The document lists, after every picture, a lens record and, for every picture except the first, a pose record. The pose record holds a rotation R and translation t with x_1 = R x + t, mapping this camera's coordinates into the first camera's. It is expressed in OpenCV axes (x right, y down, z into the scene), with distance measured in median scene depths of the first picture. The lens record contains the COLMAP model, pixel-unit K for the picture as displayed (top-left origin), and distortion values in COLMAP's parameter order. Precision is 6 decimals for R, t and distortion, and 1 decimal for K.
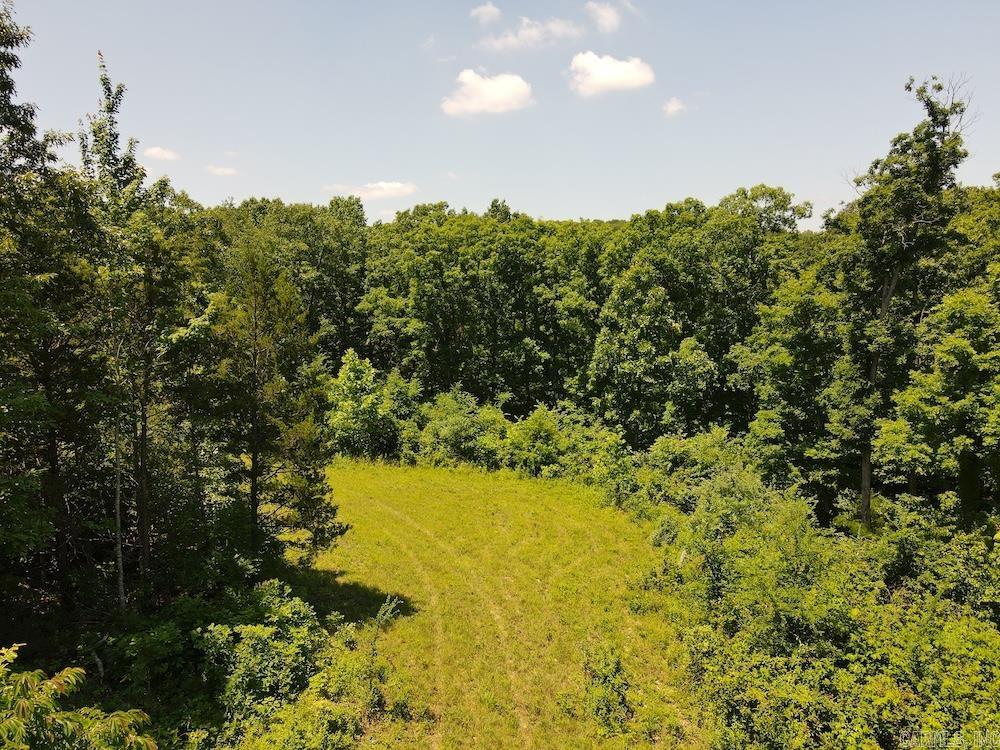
lens RADIAL K [[774.1, 0, 500.0], [0, 774.1, 375.0], [0, 0, 1]] dist [-0.005258, 0.053493]
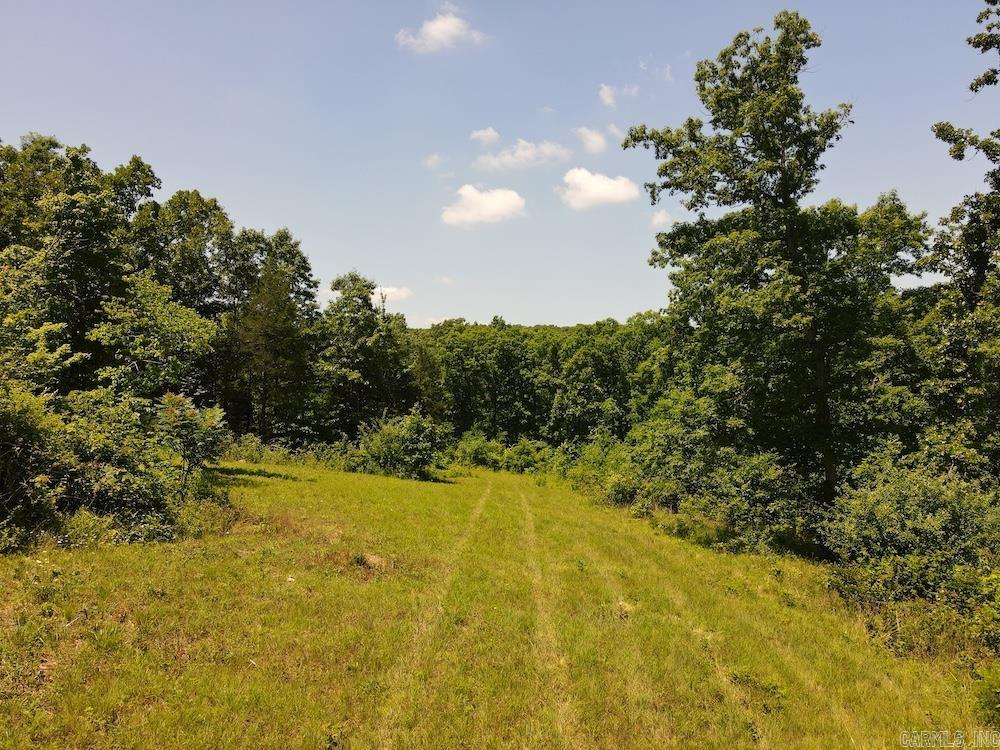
lens RADIAL K [[774.1, 0, 500.0], [0, 774.1, 375.0], [0, 0, 1]] dist [-0.005258, 0.053493]
pose [[0.999979, -0.001336, 0.006292, -0.009665], [0.002157, 0.991197, -0.132380, 0.115746], [-0.006059, 0.132391, 0.991179, -0.635541]]
